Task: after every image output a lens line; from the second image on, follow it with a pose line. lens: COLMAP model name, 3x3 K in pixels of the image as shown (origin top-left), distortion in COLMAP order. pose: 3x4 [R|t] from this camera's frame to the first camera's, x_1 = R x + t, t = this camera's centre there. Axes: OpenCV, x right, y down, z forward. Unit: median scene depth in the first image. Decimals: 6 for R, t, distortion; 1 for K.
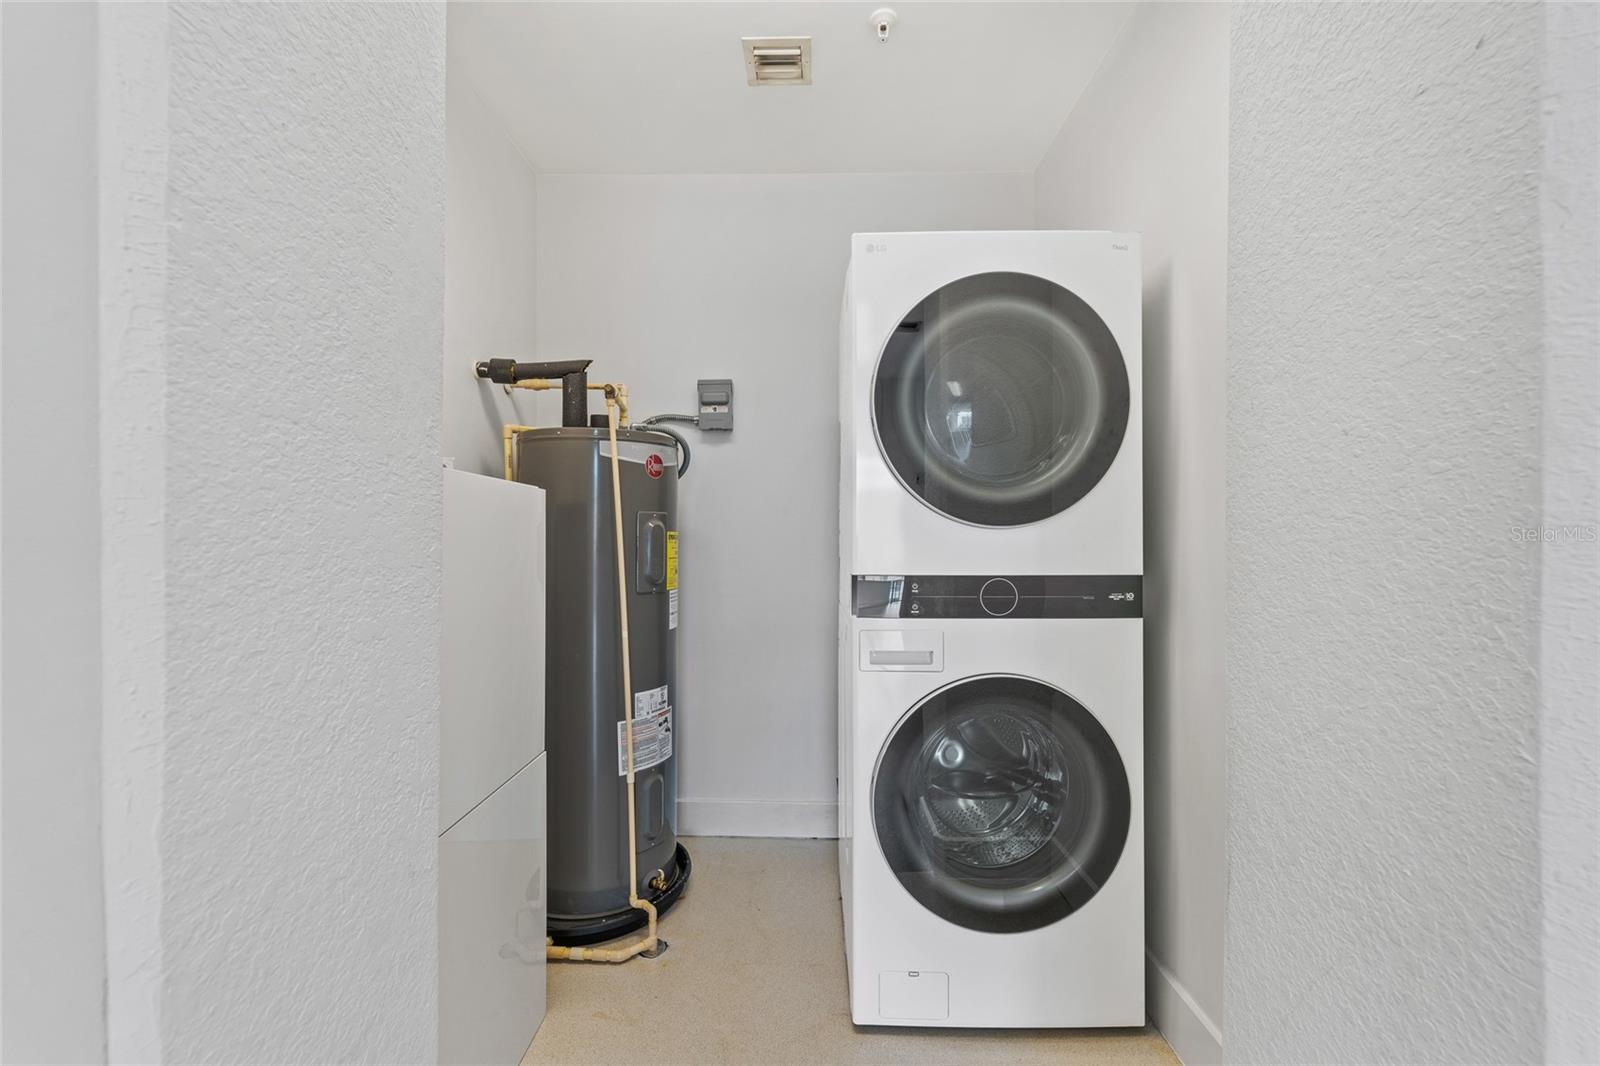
lens RADIAL K [[658.5, 0, 800.5], [0, 658.5, 520.0], [0, 0, 1]] dist [0.015187, -0.000045]
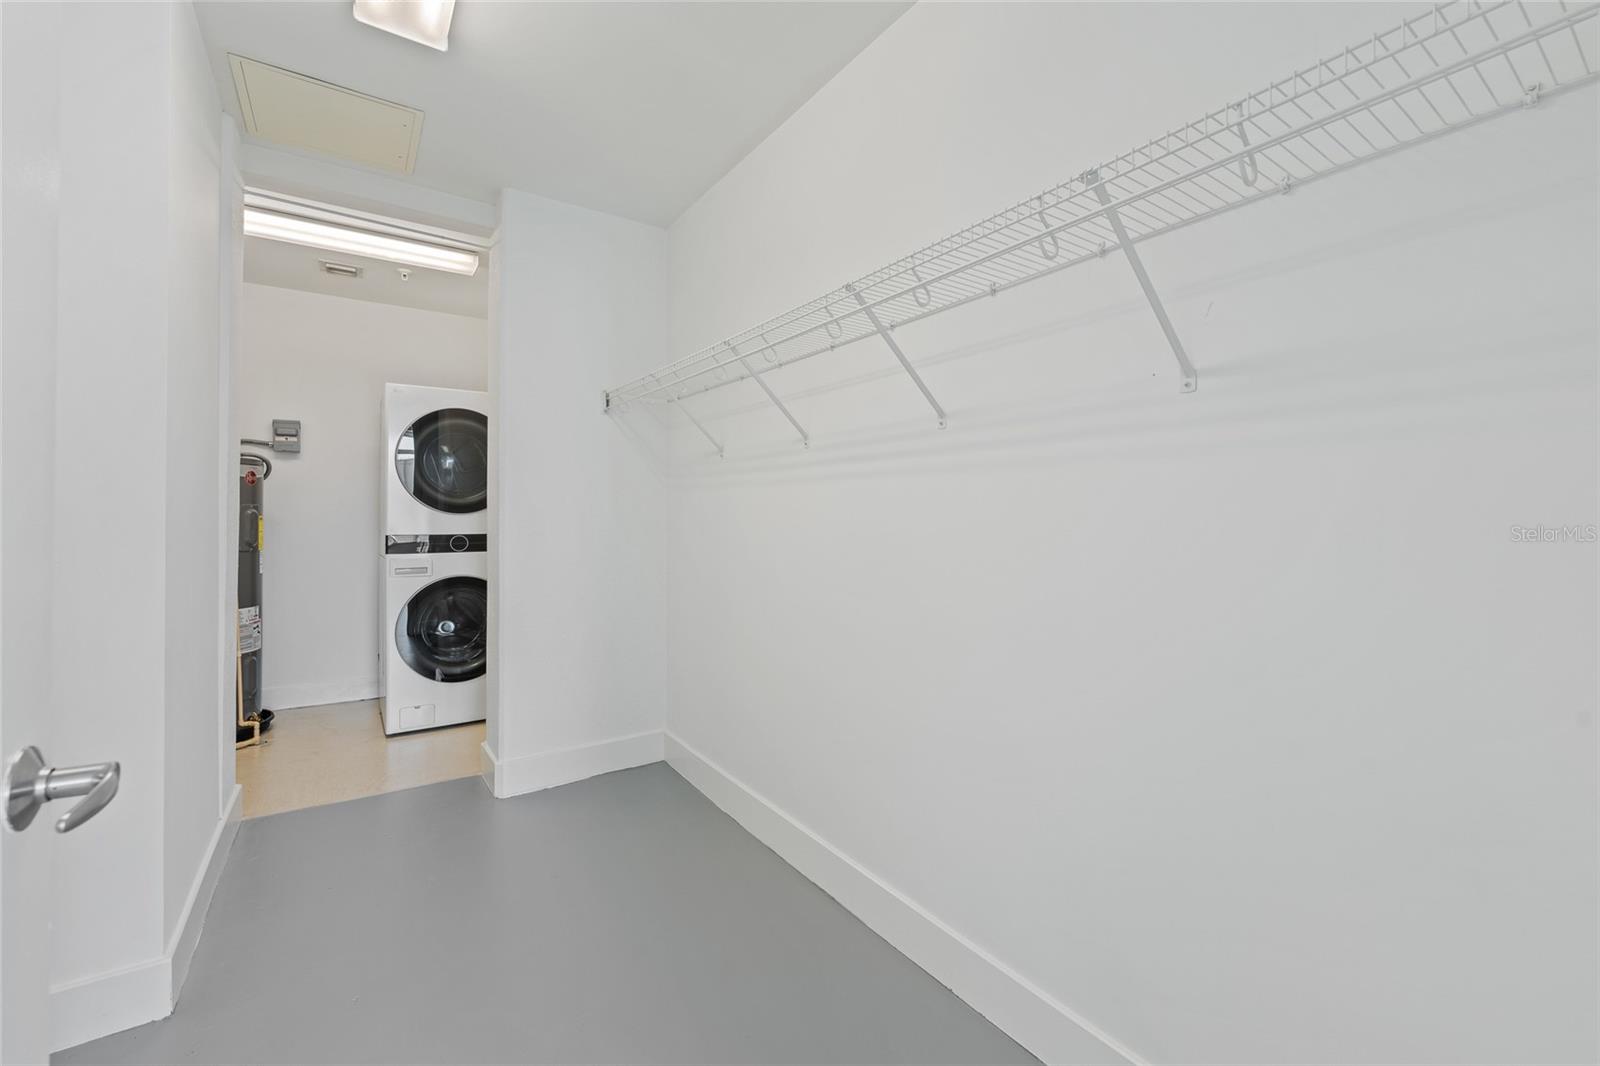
lens RADIAL K [[658.5, 0, 800.5], [0, 658.5, 520.0], [0, 0, 1]] dist [0.015187, -0.000045]
pose [[0.814442, -0.001561, 0.580243, -0.060293], [-0.012334, 0.999724, 0.020002, -0.023326], [-0.580114, -0.023448, 0.814198, -1.226665]]
